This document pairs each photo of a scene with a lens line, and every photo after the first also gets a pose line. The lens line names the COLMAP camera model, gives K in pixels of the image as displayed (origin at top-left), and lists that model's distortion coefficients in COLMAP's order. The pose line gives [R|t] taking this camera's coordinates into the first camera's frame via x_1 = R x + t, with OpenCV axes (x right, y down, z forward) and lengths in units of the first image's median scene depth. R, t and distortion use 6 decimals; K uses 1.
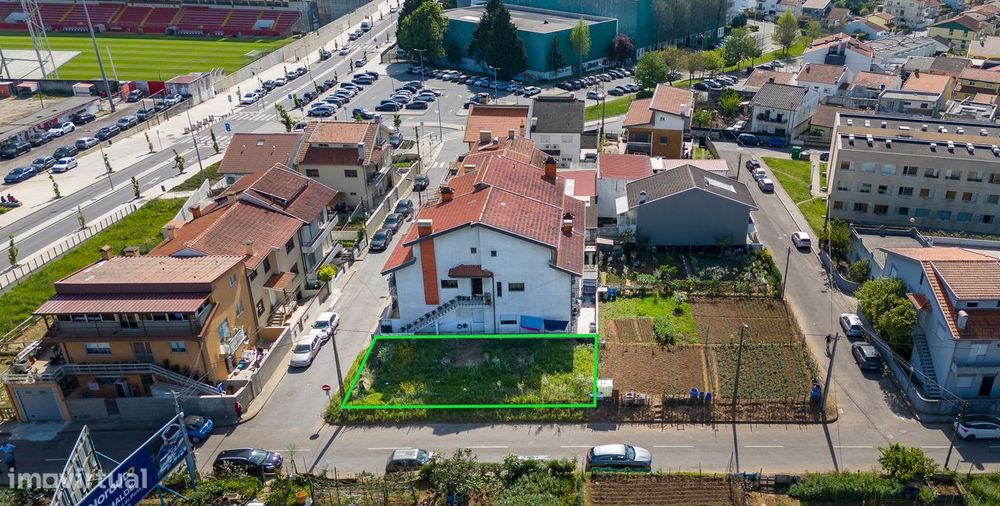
lens RADIAL K [[774.9, 0, 650.1], [0, 774.9, 232.9], [0, 0, 1]] dist [0.054576, -0.012155]
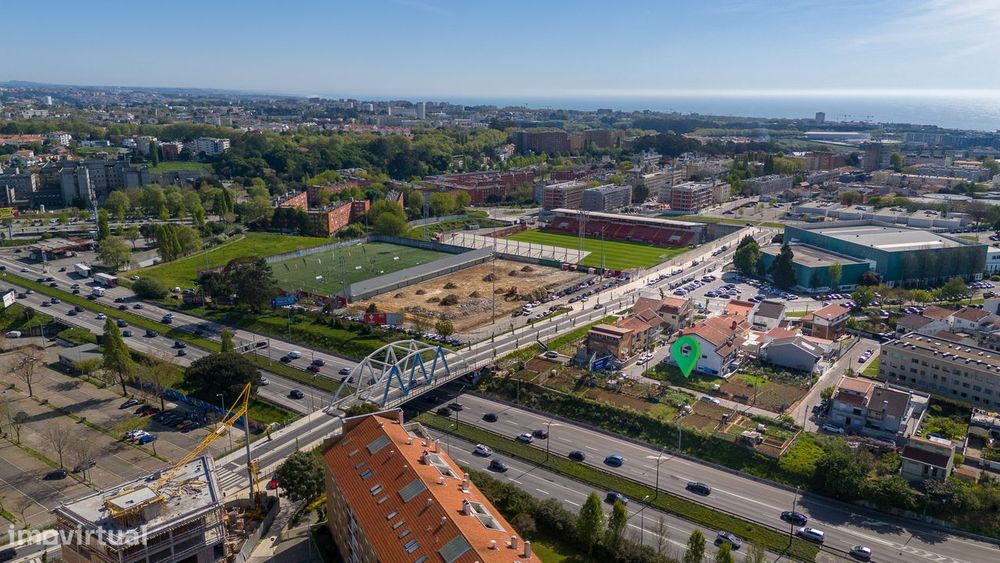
lens RADIAL K [[737.4, 0, 502.6], [0, 737.4, 279.6], [0, 0, 1]] dist [0.084991, -0.084049]
pose [[0.763978, 0.134668, -0.631033, 0.663826], [-0.241856, 0.966444, -0.086561, 0.141252], [0.598201, 0.218750, 0.770912, -1.179960]]
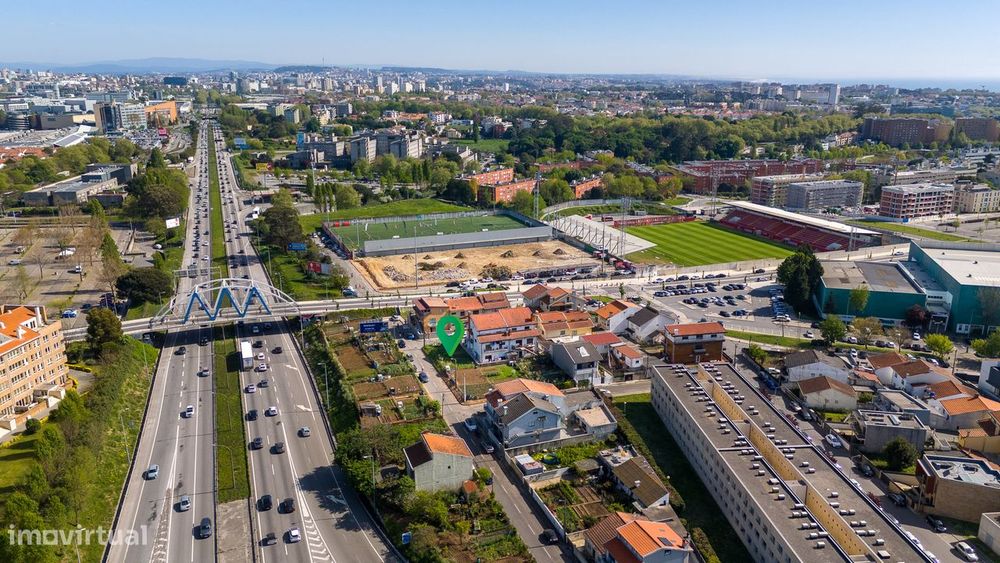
lens RADIAL K [[737.4, 0, 502.6], [0, 737.4, 279.6], [0, 0, 1]] dist [0.084991, -0.084049]
pose [[0.288549, 0.227283, -0.930098, 1.604741], [-0.374460, 0.920832, 0.108847, -0.326551], [0.881203, 0.316877, 0.350814, -0.019625]]
